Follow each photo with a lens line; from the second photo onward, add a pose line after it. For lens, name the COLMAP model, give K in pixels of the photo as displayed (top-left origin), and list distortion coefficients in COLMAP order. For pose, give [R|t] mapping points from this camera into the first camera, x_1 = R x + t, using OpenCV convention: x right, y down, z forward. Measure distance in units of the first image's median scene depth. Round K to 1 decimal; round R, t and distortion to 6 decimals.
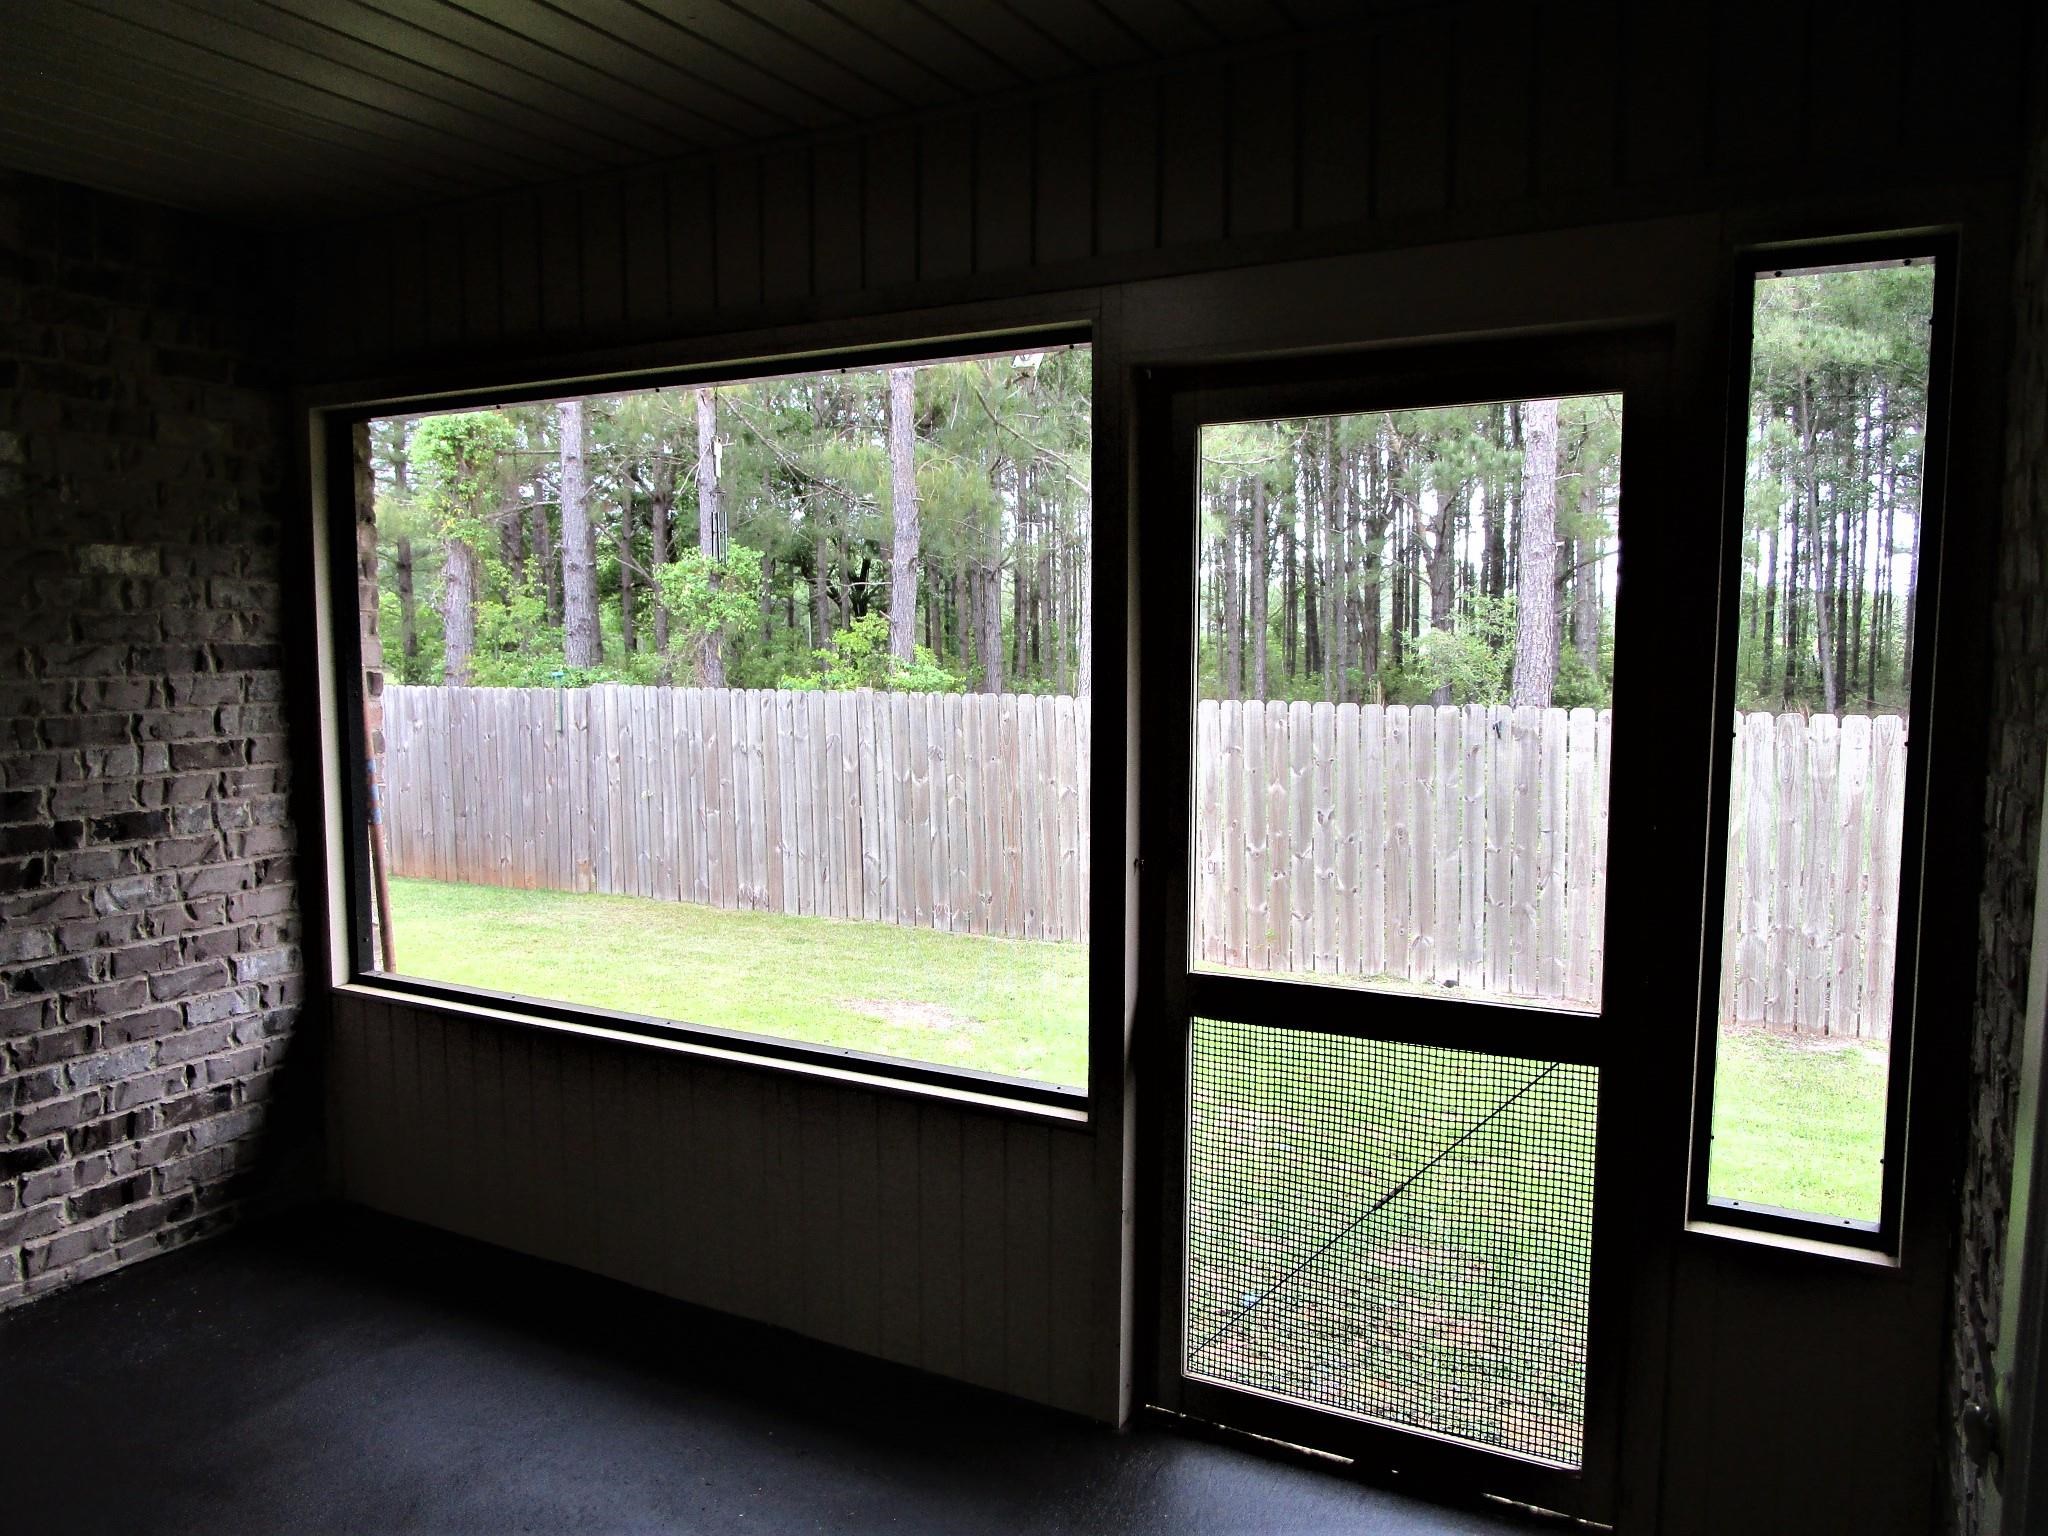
lens RADIAL K [[1464.1, 0, 1025.4], [0, 1464.1, 762.8], [0, 0, 1]] dist [-0.028075, 0.011731]
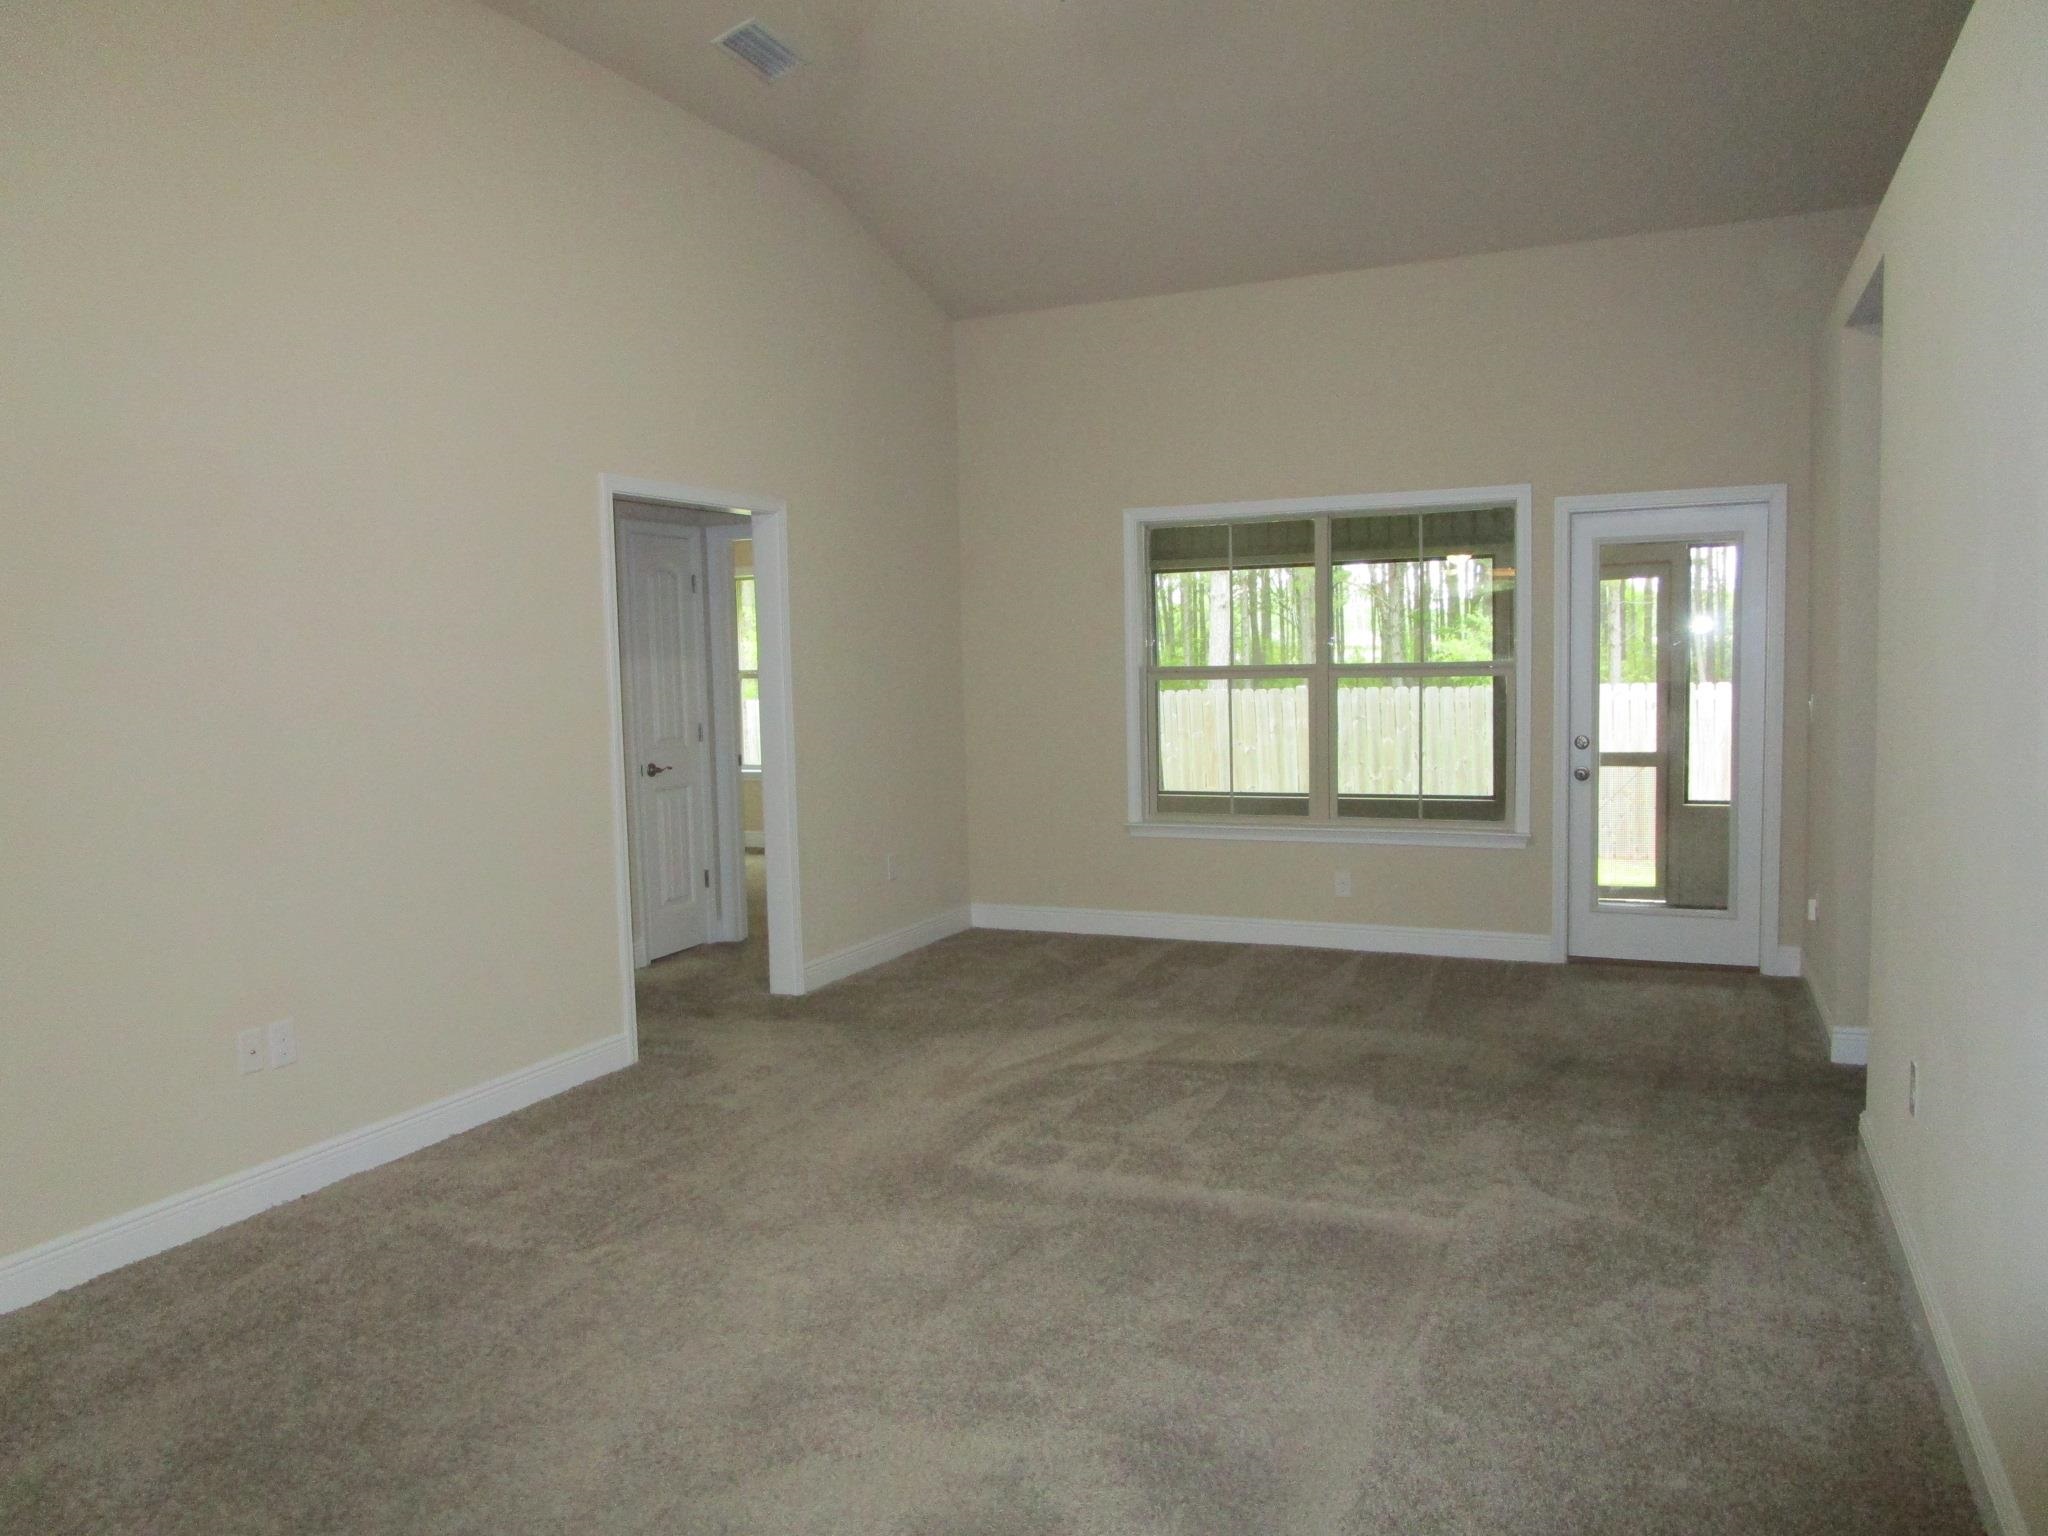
lens RADIAL K [[1464.1, 0, 1023.6], [0, 1464.1, 776.1], [0, 0, 1]] dist [-0.028075, 0.011731]
pose [[0.996859, -0.039239, 0.068799, -0.354292], [0.039793, 0.999185, -0.006702, 0.052409], [-0.068480, 0.009419, 0.997608, -0.619596]]
